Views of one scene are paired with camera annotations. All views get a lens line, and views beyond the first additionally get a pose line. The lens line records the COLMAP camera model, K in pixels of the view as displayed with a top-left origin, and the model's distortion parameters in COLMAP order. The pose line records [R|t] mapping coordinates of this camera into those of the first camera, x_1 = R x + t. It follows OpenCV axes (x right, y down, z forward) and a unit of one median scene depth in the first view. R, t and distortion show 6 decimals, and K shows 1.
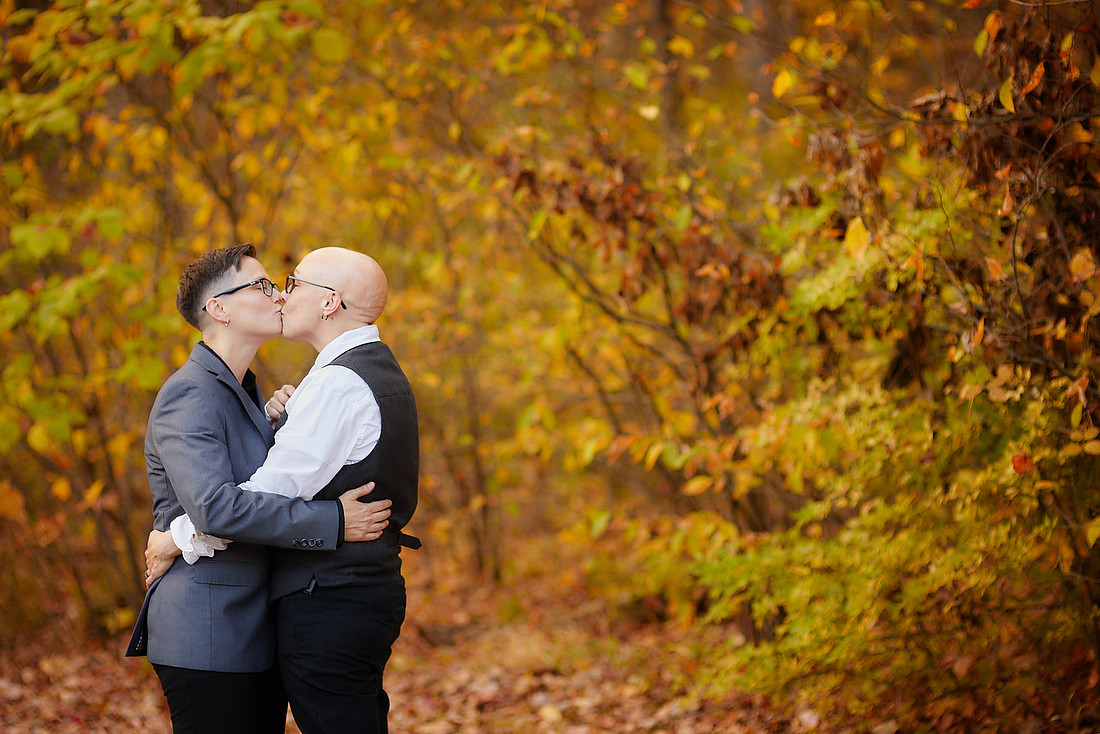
lens RADIAL K [[3140.3, 0, 549.1], [0, 3140.3, 366.7], [0, 0, 1]] dist [-0.048606, 0.000000]
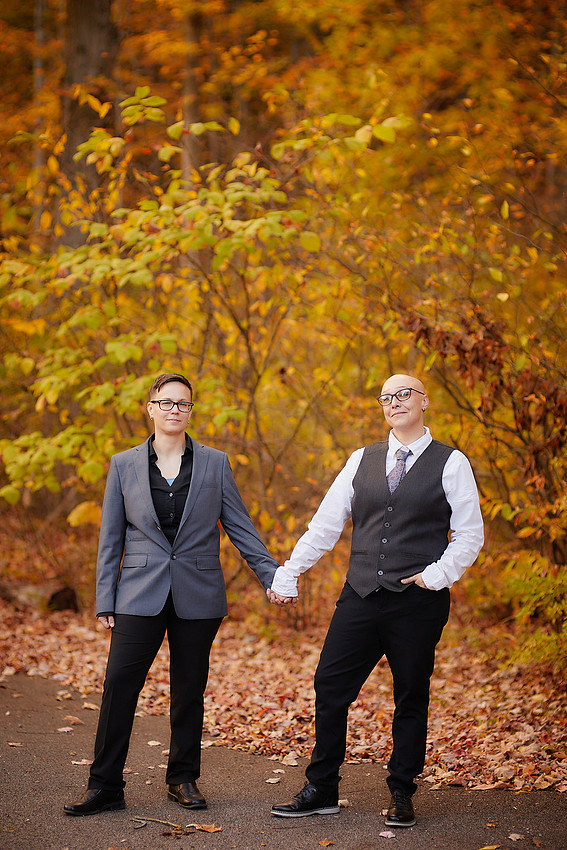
lens RADIAL K [[2426.6, 0, 283.9], [0, 2426.6, 425.2], [0, 0, 1]] dist [-0.048606, 0.000000]
pose [[0.992802, 0.062663, -0.102068, 0.046739], [-0.063307, 0.997989, -0.003079, -0.004339], [0.101670, 0.009519, 0.994773, -0.217502]]
